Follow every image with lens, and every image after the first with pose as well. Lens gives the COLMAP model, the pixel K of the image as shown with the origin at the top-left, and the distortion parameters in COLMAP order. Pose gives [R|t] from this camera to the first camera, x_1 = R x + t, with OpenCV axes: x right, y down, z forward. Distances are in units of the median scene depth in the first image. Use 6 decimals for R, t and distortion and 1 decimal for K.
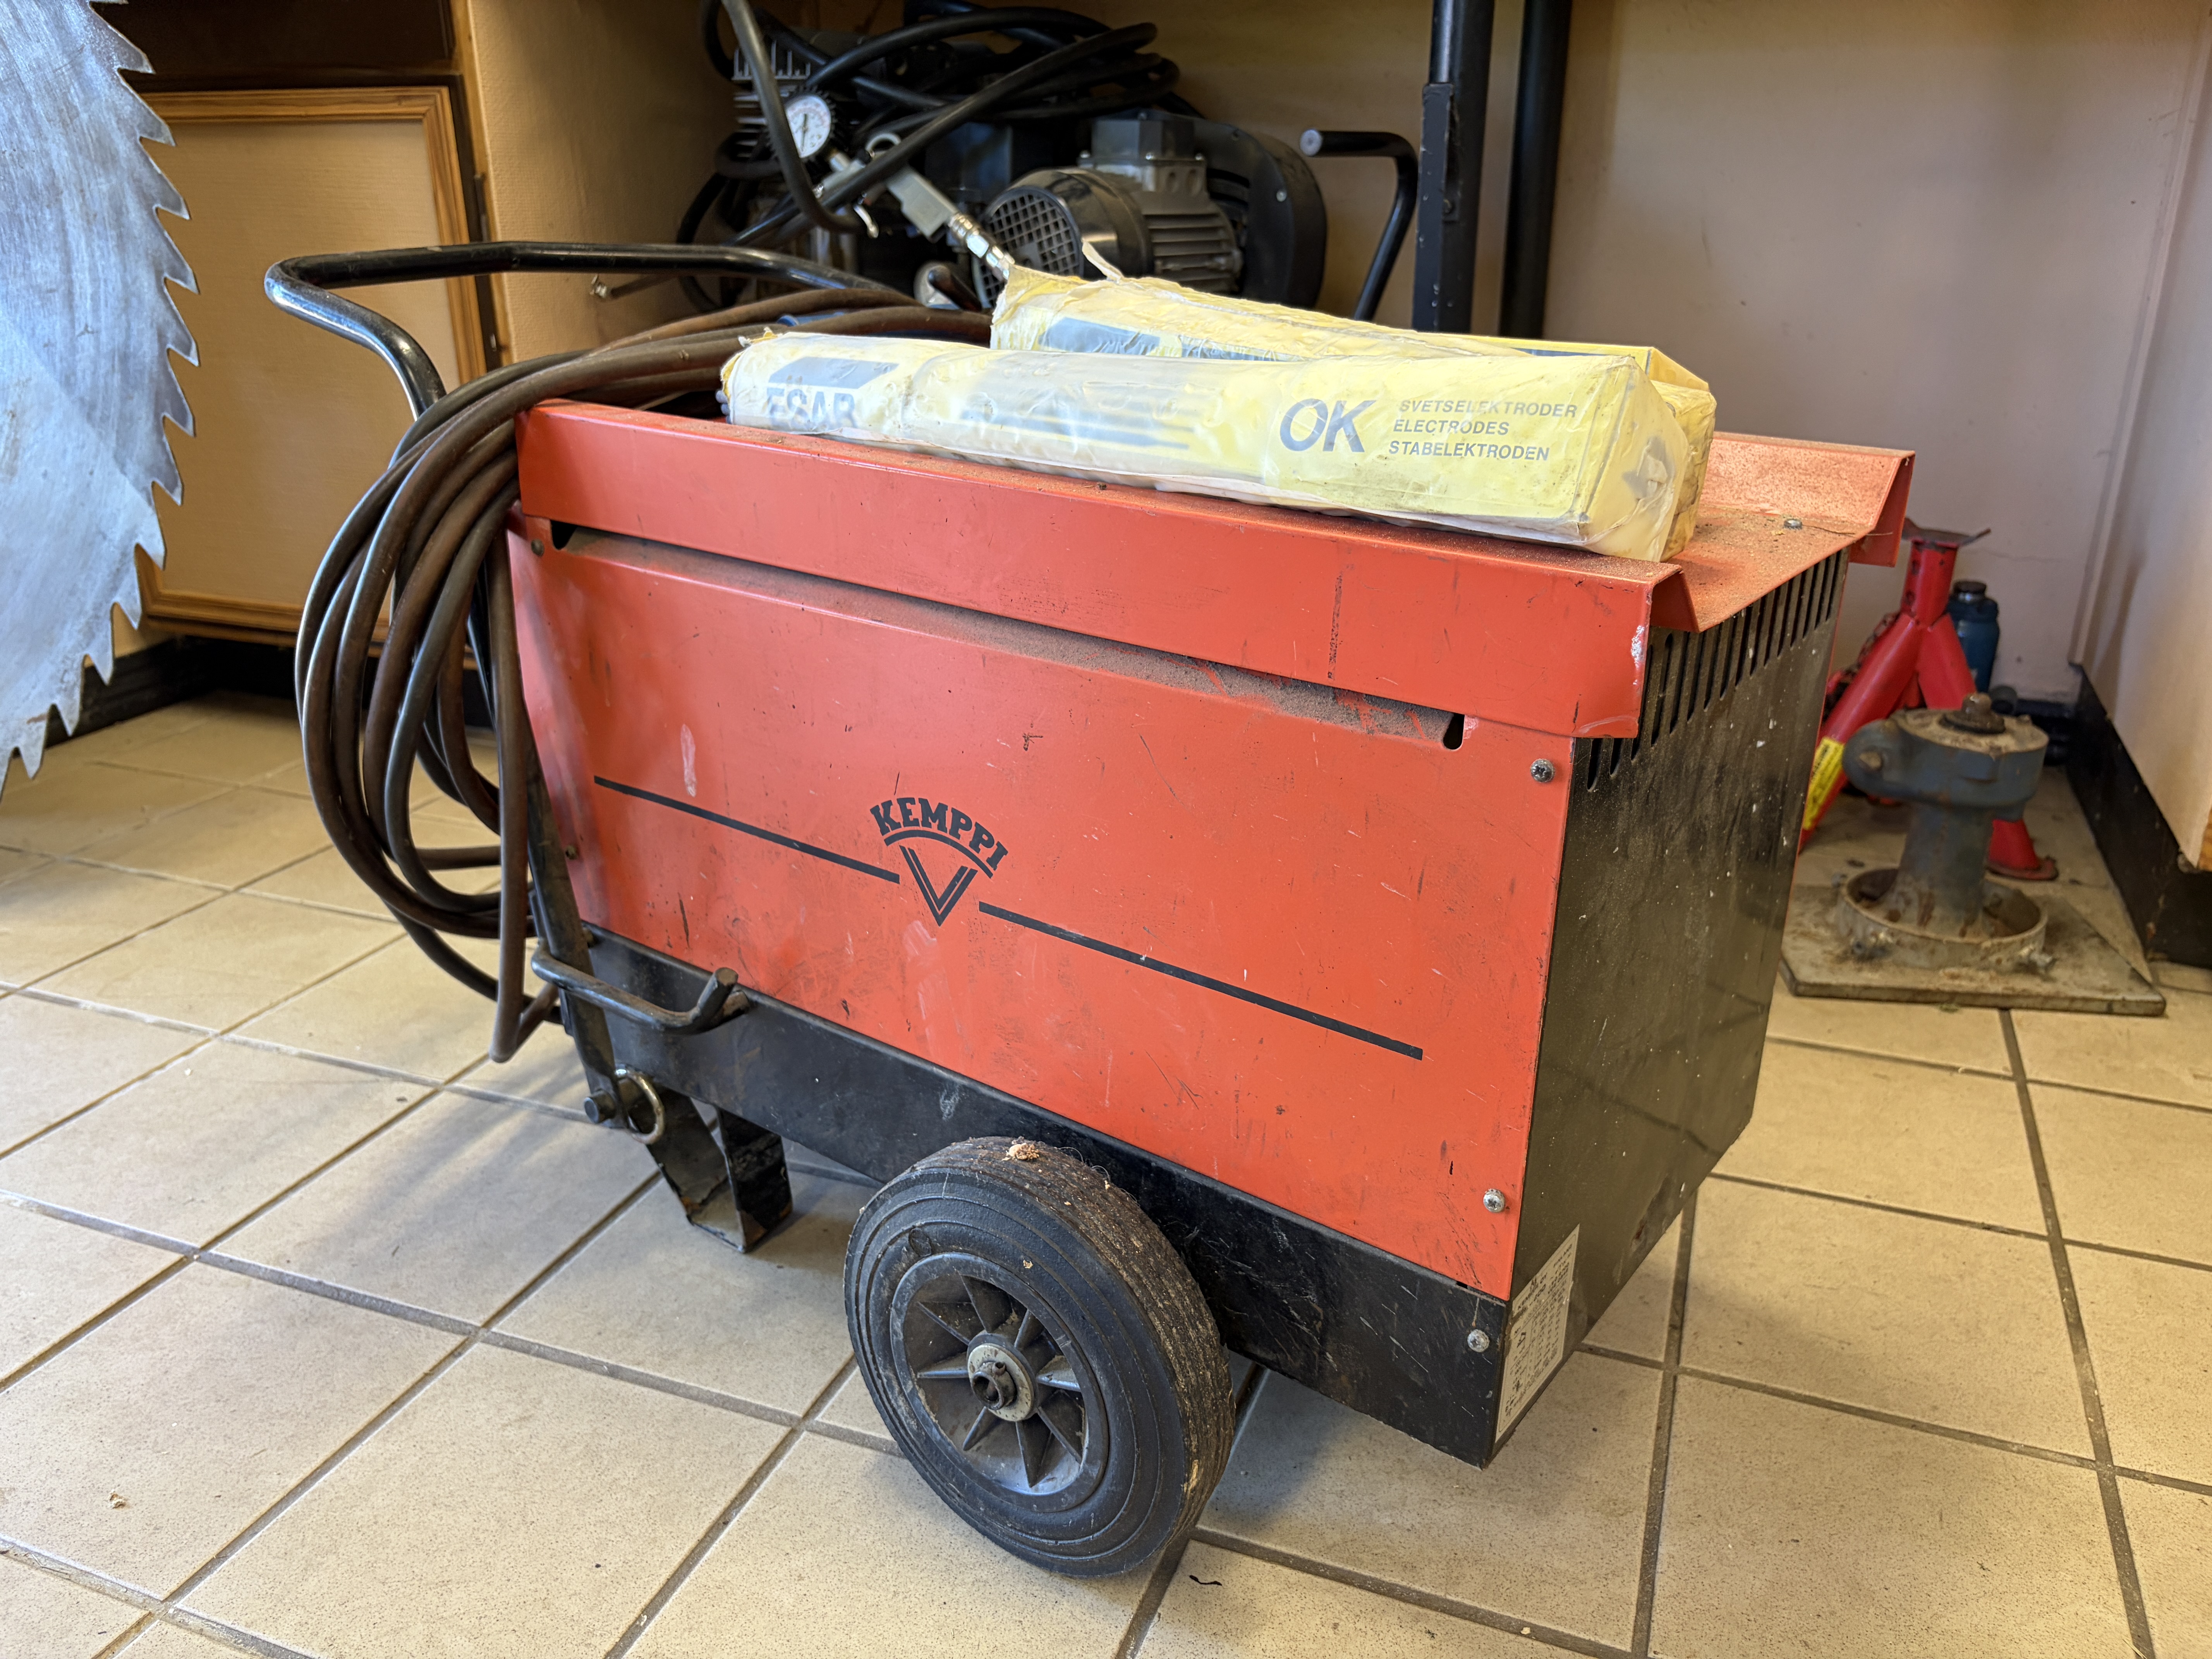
lens RADIAL K [[1685.2, 0, 1127.8], [0, 1685.2, 827.8], [0, 0, 1]] dist [0.031895, -0.040254]
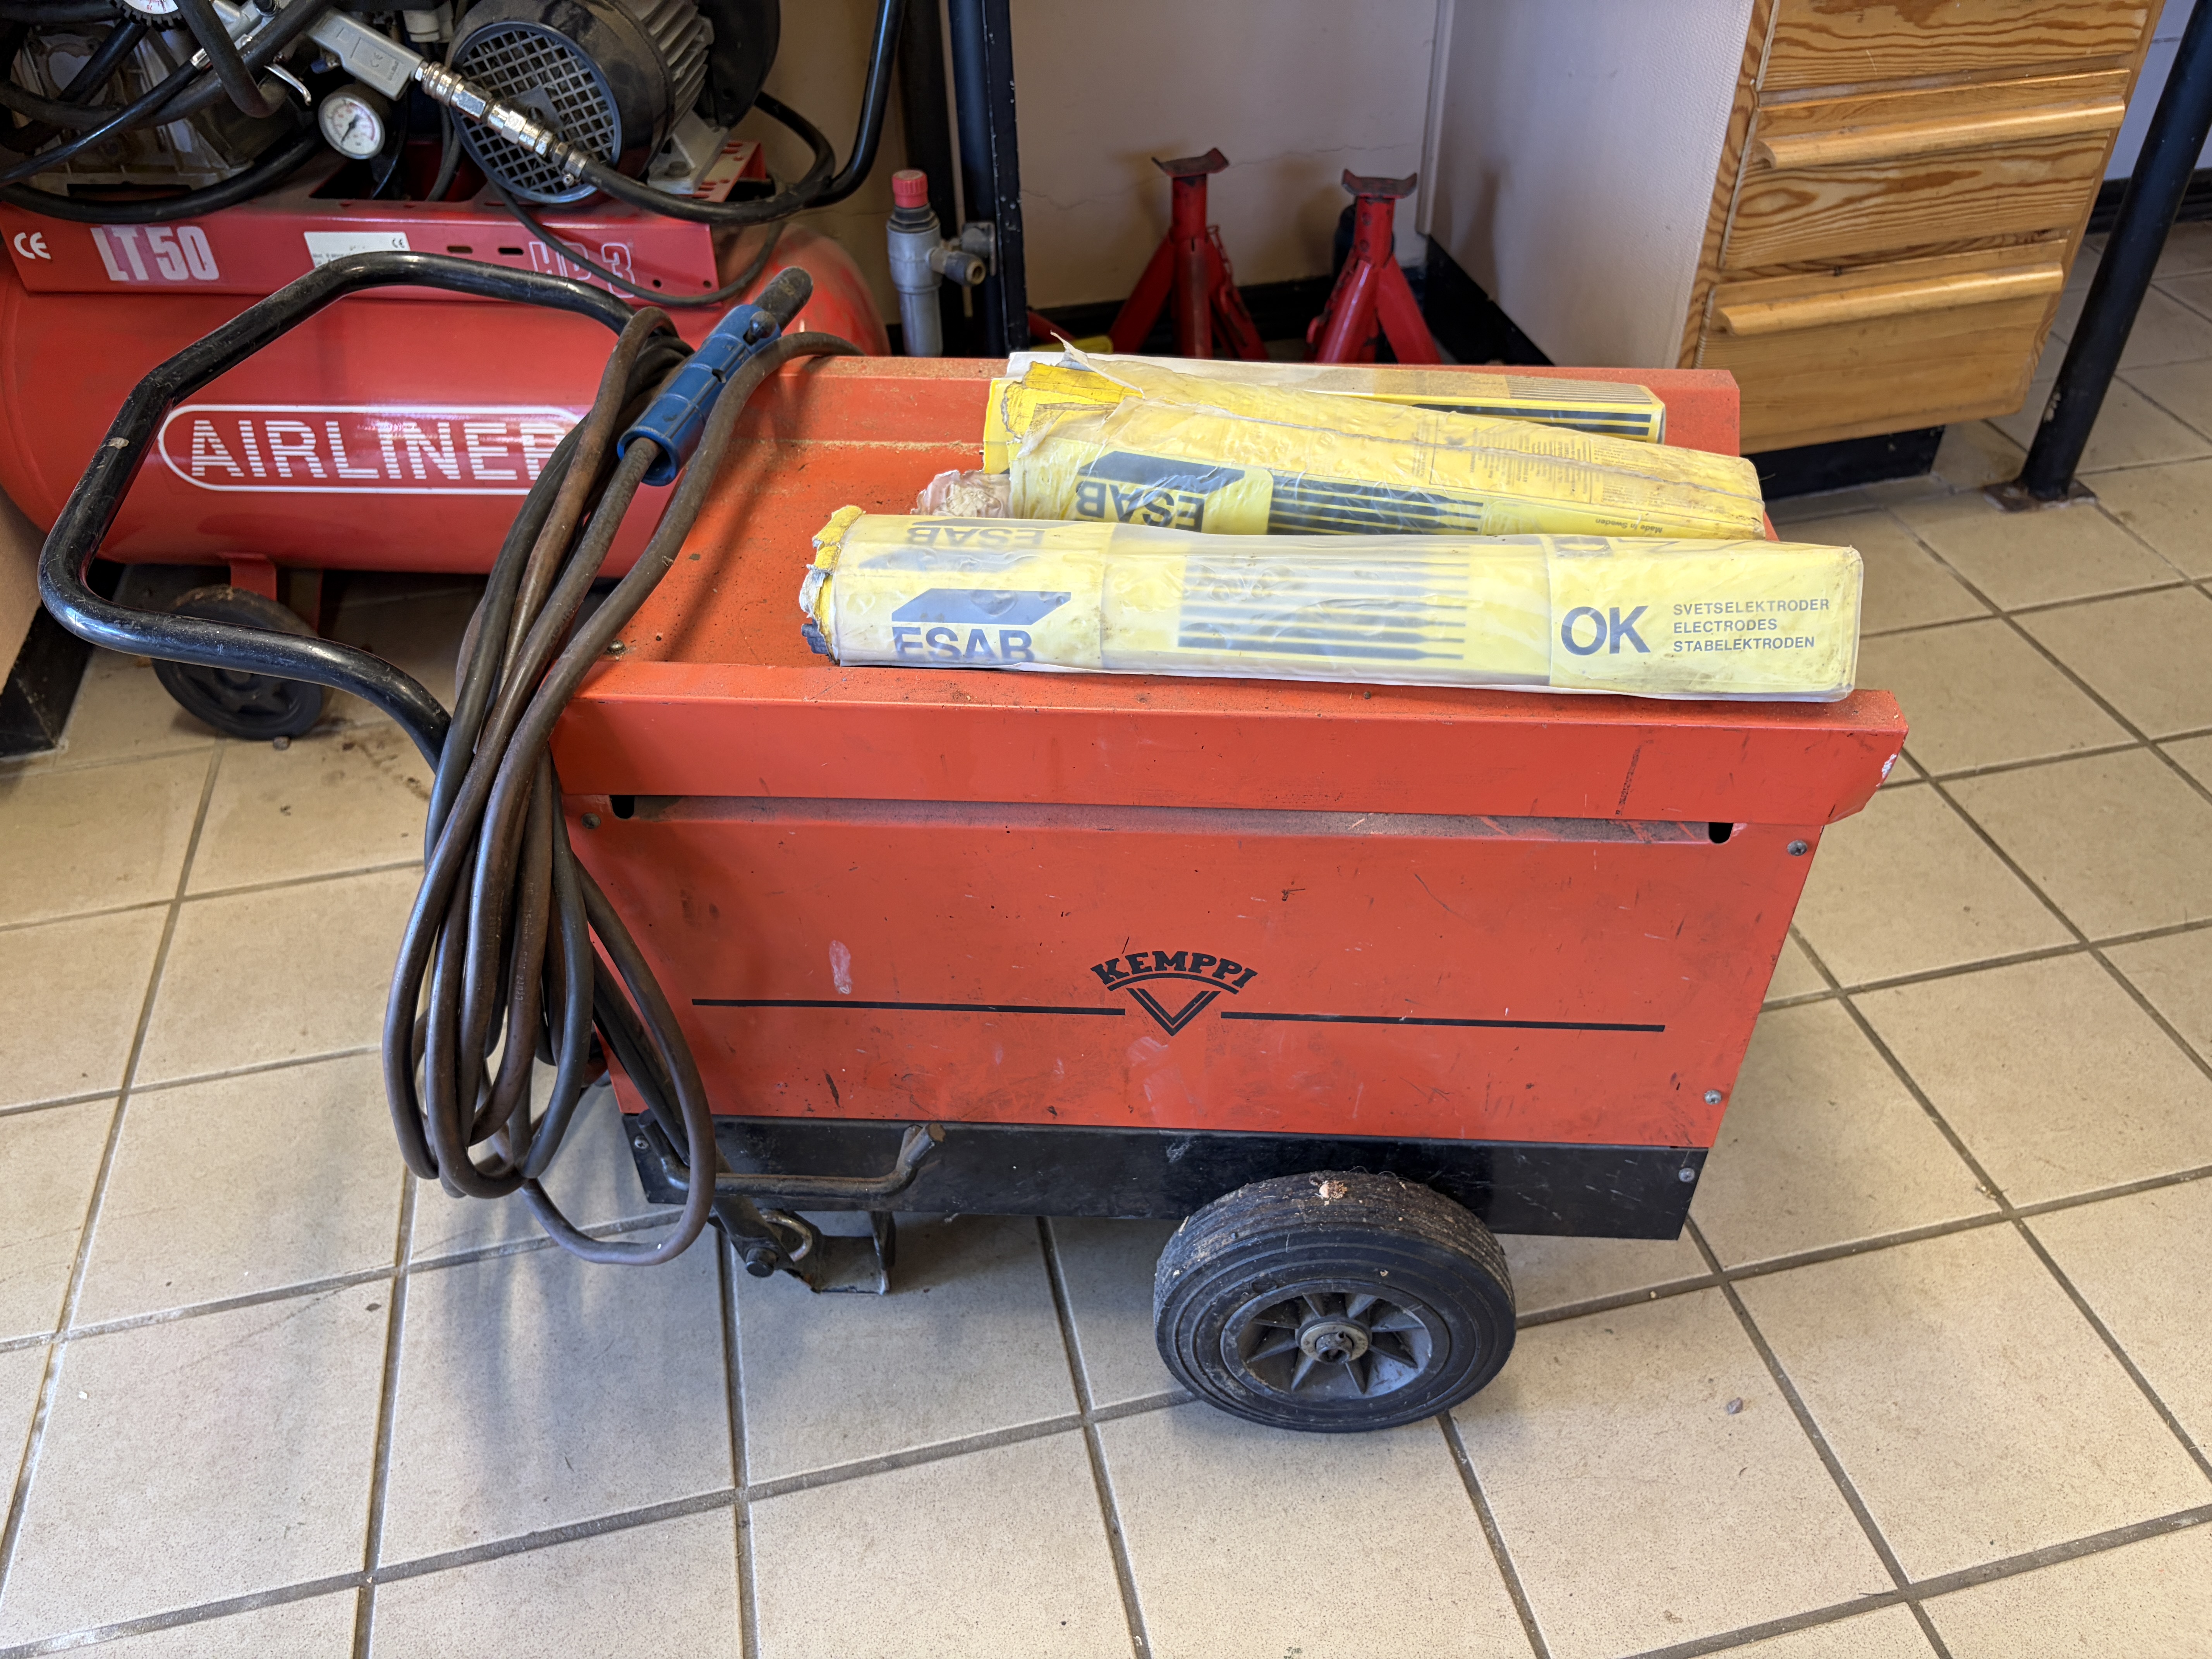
lens RADIAL K [[1685.2, 0, 1116.6], [0, 1685.2, 836.3], [0, 0, 1]] dist [0.031895, -0.040254]
pose [[0.832610, -0.379664, 0.403256, -0.554202], [0.222492, 0.896030, 0.384224, -0.507966], [-0.507206, -0.230188, 0.830516, 0.125716]]
